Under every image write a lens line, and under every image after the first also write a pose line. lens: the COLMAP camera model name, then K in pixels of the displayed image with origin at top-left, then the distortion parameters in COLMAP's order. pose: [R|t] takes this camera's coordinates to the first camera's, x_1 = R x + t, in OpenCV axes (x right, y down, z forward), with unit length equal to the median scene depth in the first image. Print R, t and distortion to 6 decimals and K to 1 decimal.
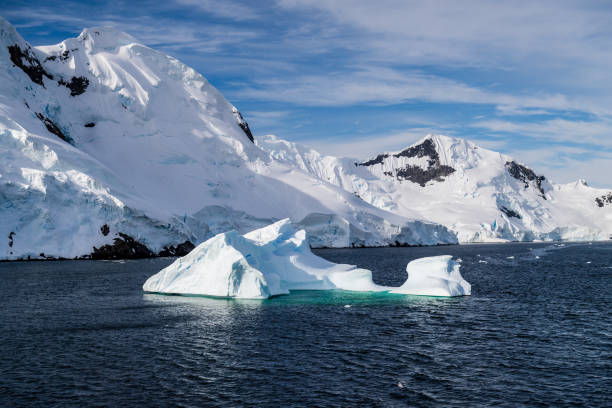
lens RADIAL K [[775.3, 0, 306.0], [0, 775.3, 204.0], [0, 0, 1]] dist [-0.023195, -0.010576]
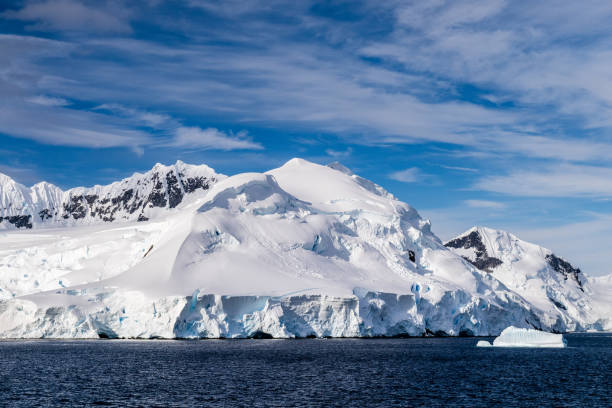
lens RADIAL K [[1037.0, 0, 306.0], [0, 1037.0, 204.0], [0, 0, 1]] dist [0.017555, 0.097774]
pose [[0.989675, 0.029640, 0.140234, -0.596356], [-0.019417, 0.997090, -0.073719, -0.029522], [-0.142011, 0.070235, 0.987370, -0.787049]]
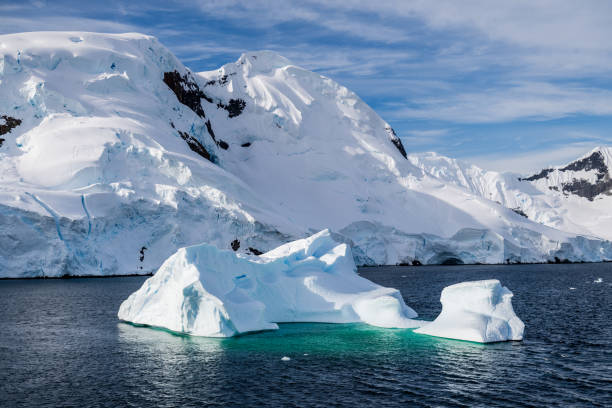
lens RADIAL K [[743.6, 0, 306.0], [0, 743.6, 204.0], [0, 0, 1]] dist [-0.016764, -0.003396]
pose [[0.974923, -0.010882, -0.222275, 0.021419], [0.005871, 0.999714, -0.023192, 0.001673], [0.222464, 0.021306, 0.974708, 0.040538]]
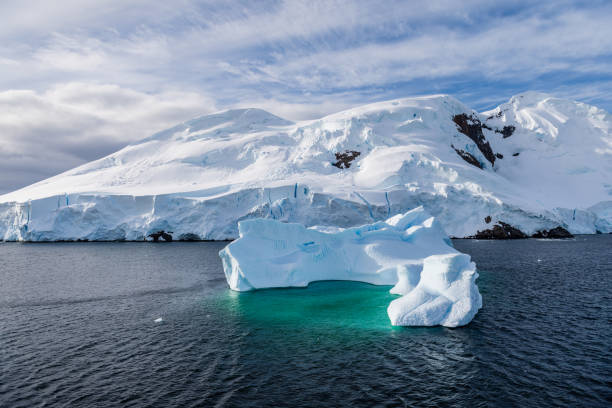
lens RADIAL K [[414.1, 0, 306.0], [0, 414.1, 204.0], [0, 0, 1]] dist [0.007324, 0.000184]
pose [[0.685595, -0.037526, -0.727015, 0.044337], [0.033369, 0.999241, -0.020109, 0.003636], [0.727218, -0.010473, 0.686327, 0.087032]]
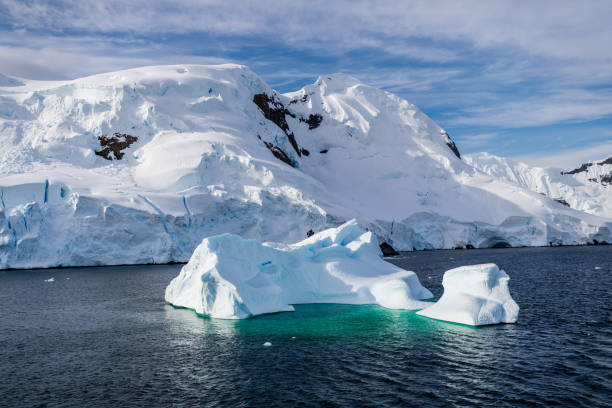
lens RADIAL K [[609.2, 0, 306.0], [0, 609.2, 204.0], [0, 0, 1]] dist [-0.006733, 0.006463]
pose [[0.940247, -0.033591, -0.338832, 0.027506], [0.028746, 0.999400, -0.019310, 0.002180], [0.339277, 0.008416, 0.940649, 0.052688]]
